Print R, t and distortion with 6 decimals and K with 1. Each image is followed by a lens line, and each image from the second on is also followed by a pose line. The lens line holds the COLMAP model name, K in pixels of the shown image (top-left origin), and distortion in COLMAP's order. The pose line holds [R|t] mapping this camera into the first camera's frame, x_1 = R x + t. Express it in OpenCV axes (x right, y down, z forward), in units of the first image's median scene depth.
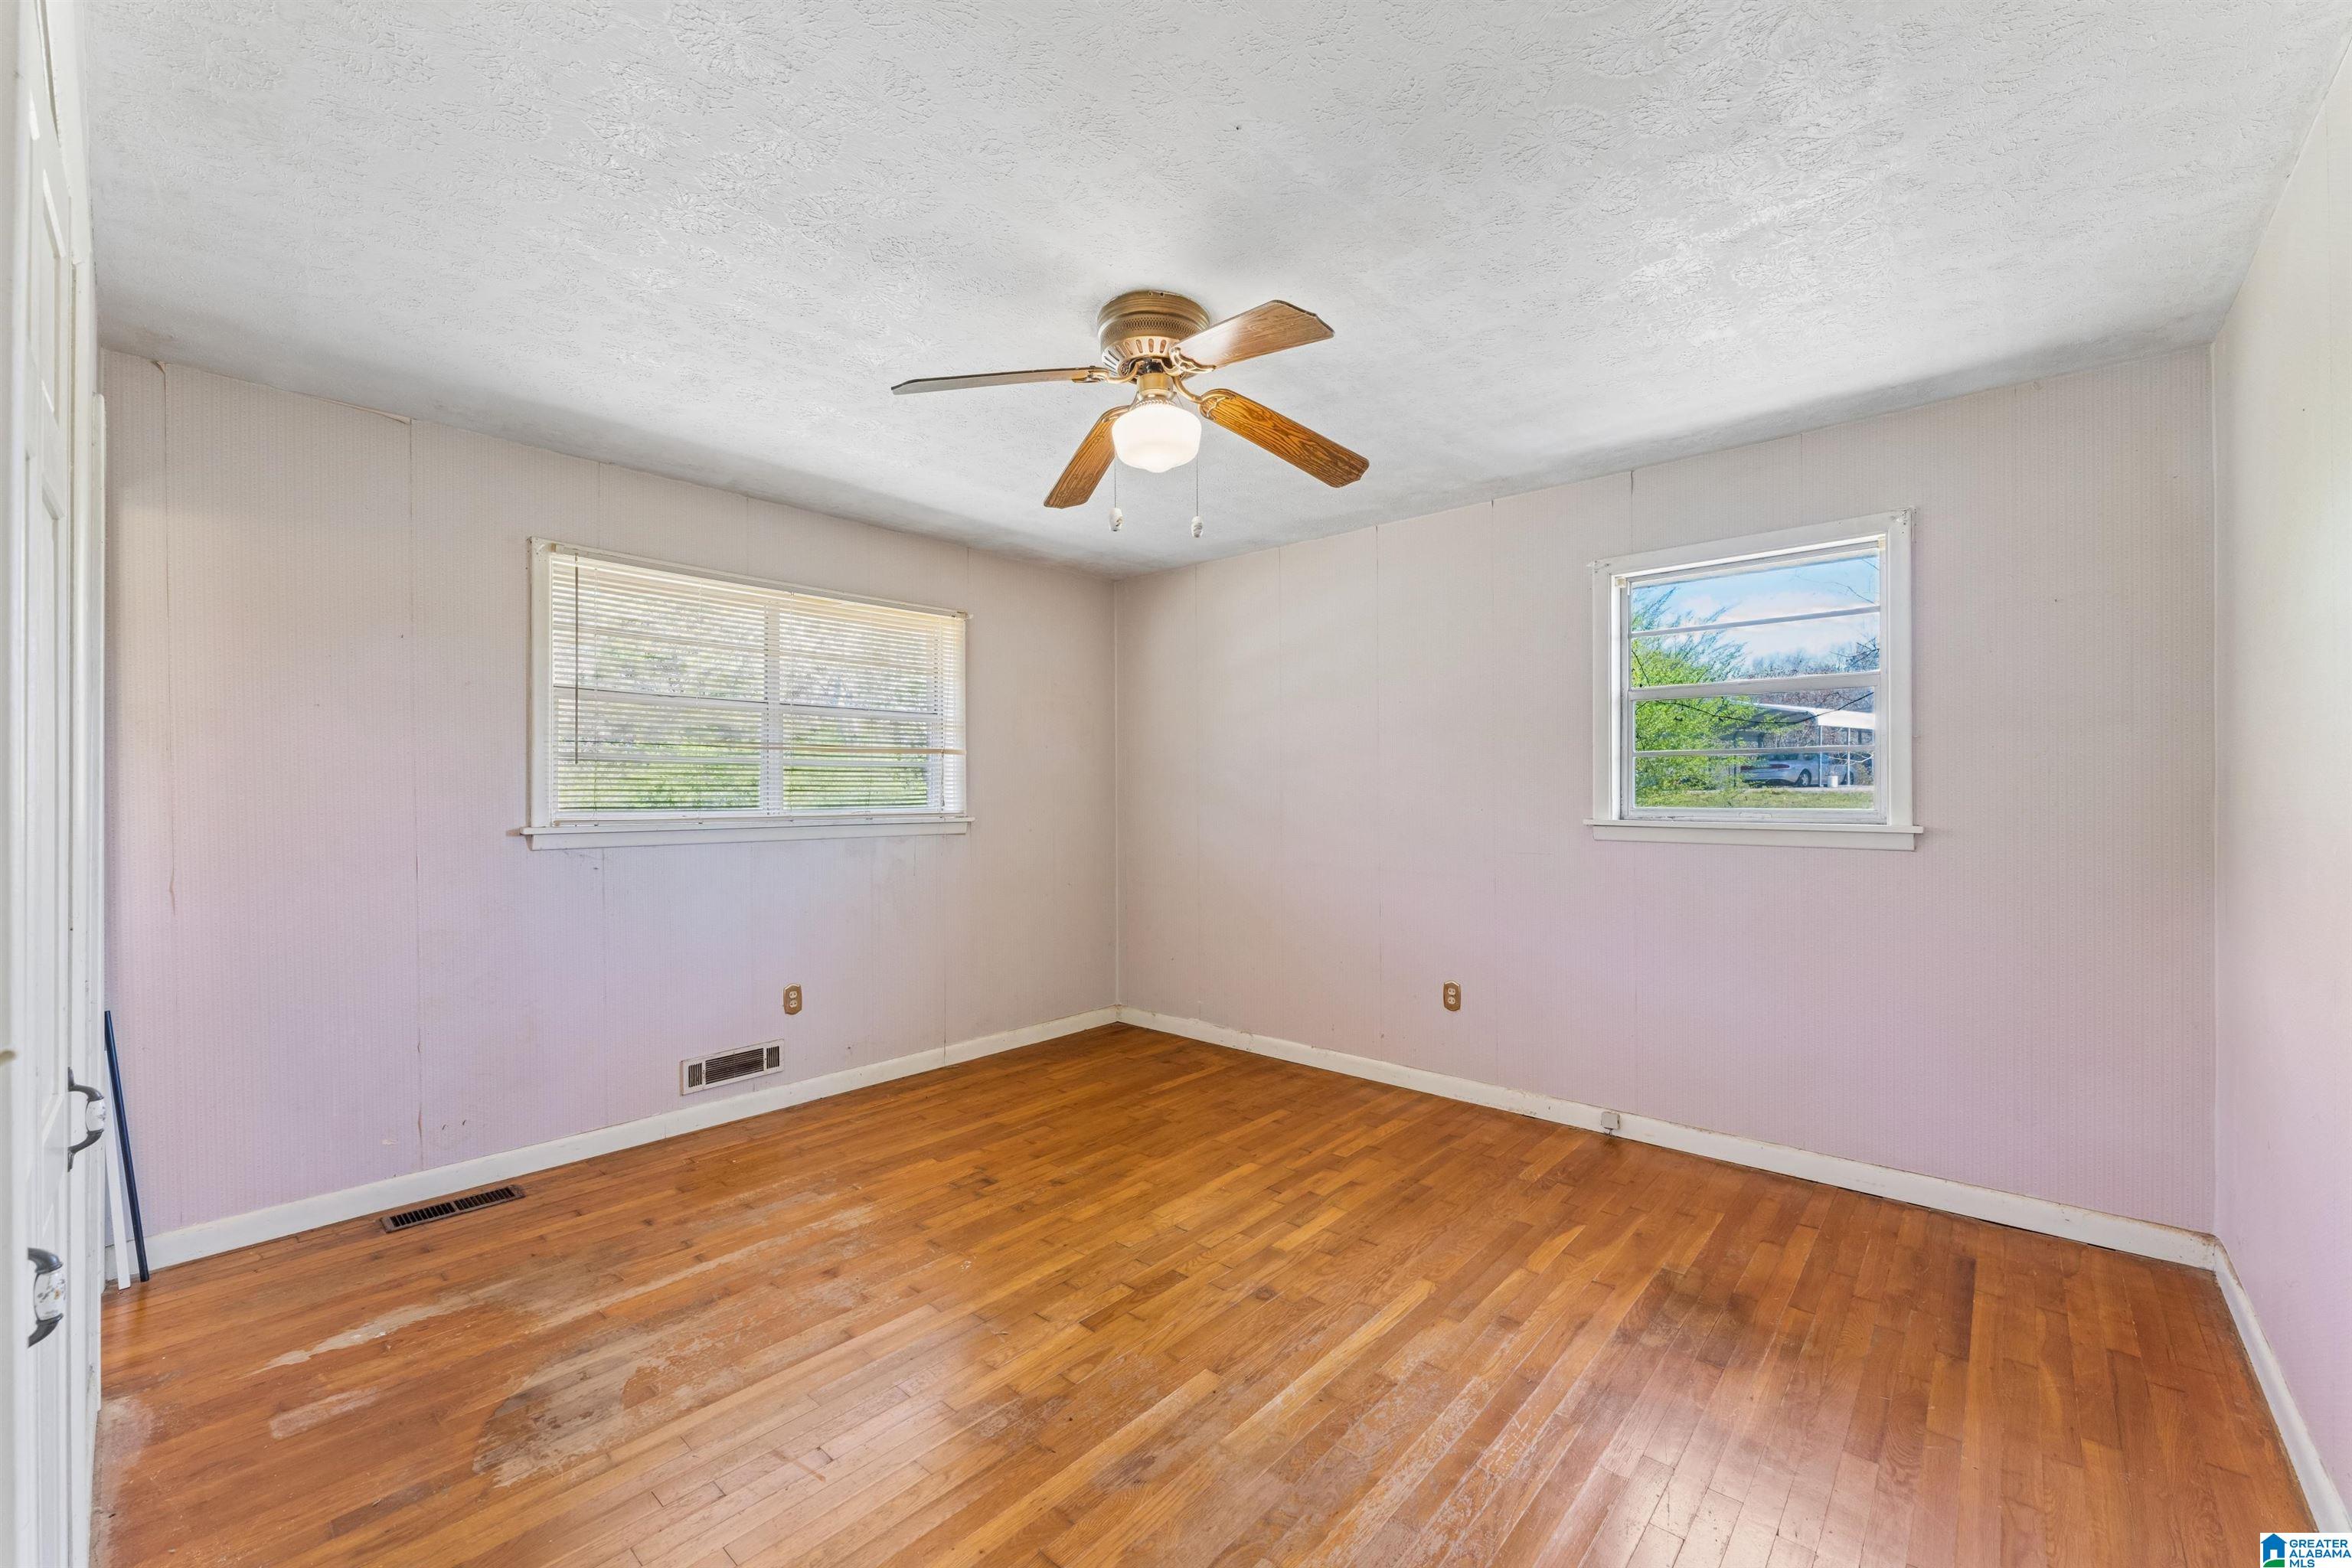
lens RADIAL K [[945.1, 0, 1170.3], [0, 945.1, 789.7], [0, 0, 1]] dist [-0.000874, -0.000209]
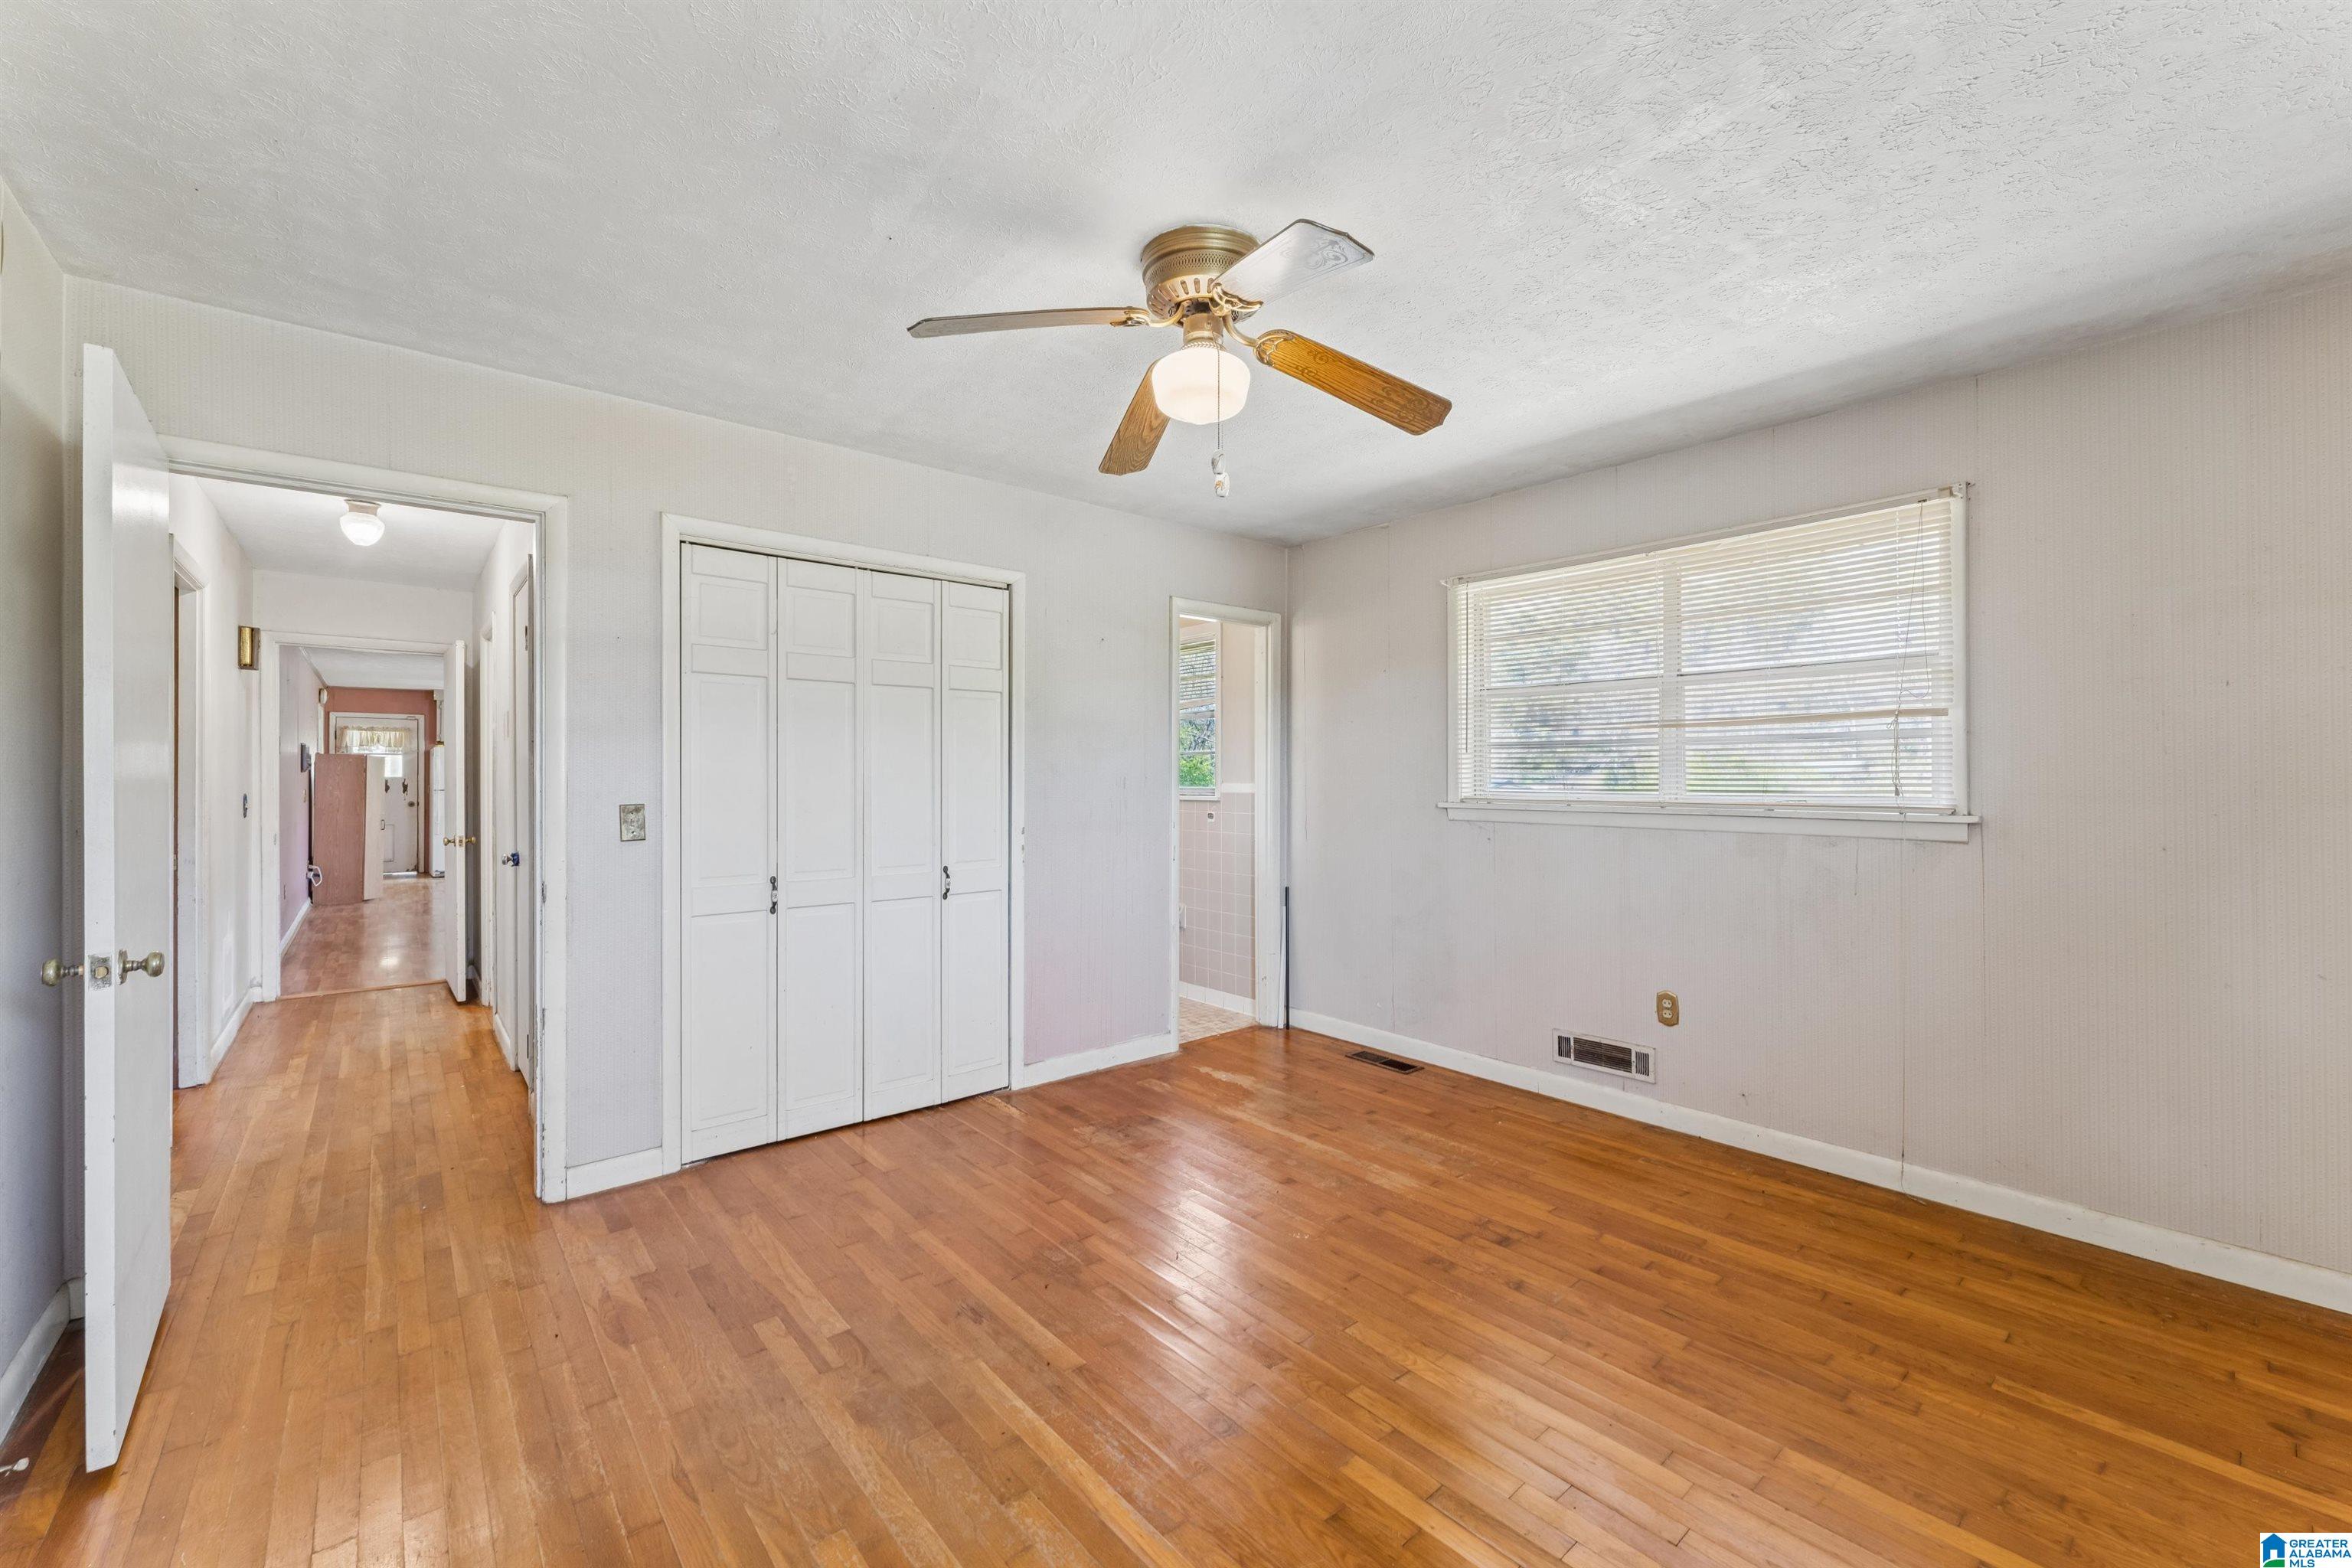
lens RADIAL K [[945.1, 0, 1179.2], [0, 945.1, 773.7], [0, 0, 1]] dist [-0.000874, -0.000209]
pose [[-0.138593, -0.001038, -0.990349, 0.629843], [0.003436, 0.999993, -0.001529, 0.001445], [0.990344, -0.003615, -0.138588, 0.778292]]
